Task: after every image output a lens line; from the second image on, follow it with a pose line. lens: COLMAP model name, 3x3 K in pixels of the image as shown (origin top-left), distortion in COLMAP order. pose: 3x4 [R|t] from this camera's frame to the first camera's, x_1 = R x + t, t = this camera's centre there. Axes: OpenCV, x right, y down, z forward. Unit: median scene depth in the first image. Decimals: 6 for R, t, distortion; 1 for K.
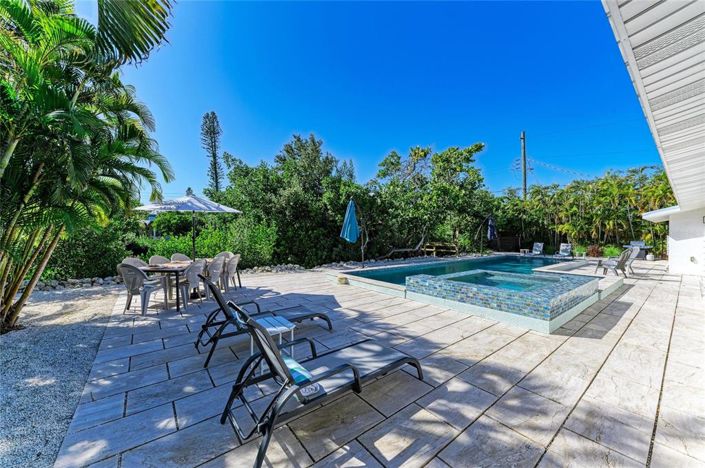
lens RADIAL K [[258.7, 0, 353.7], [0, 258.7, 232.7], [0, 0, 1]] dist [0.015315, -0.000577]
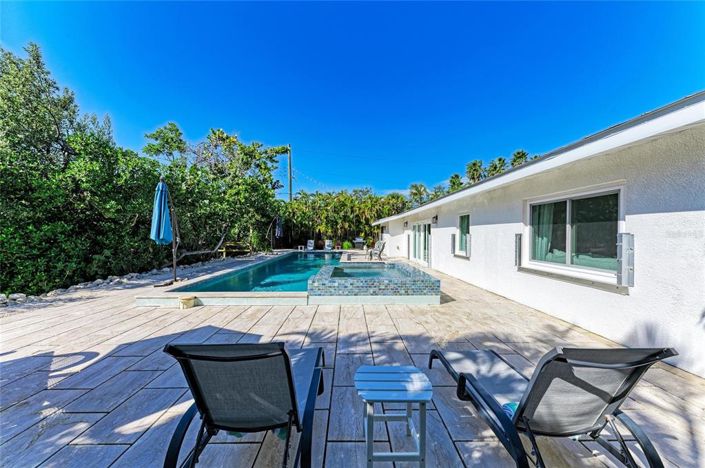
lens RADIAL K [[258.7, 0, 350.0], [0, 258.7, 233.9], [0, 0, 1]] dist [0.015315, -0.000577]
pose [[0.618476, -0.002339, 0.785800, -0.157744], [-0.005459, 0.999959, 0.007273, 0.000944], [-0.785785, -0.008788, 0.618437, 0.129934]]
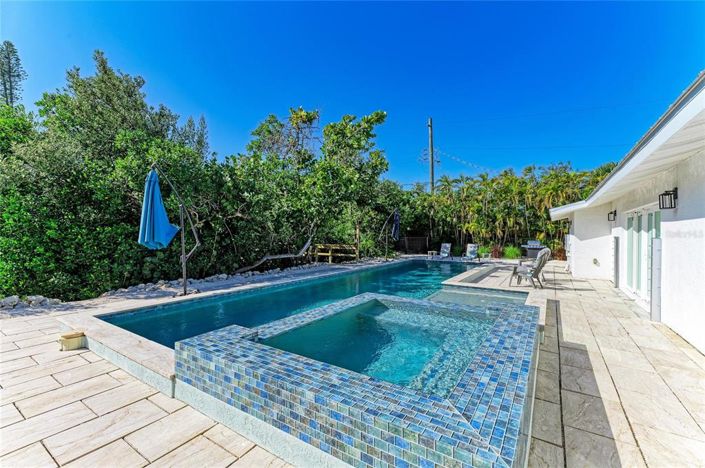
lens RADIAL K [[300.5, 0, 350.1], [0, 300.5, 232.2], [0, 0, 1]] dist [0.017199, -0.000389]
pose [[0.950894, 0.000121, 0.309515, 0.120038], [-0.000507, 0.999999, 0.001168, 0.001018], [-0.309515, -0.001268, 0.950894, 0.185260]]
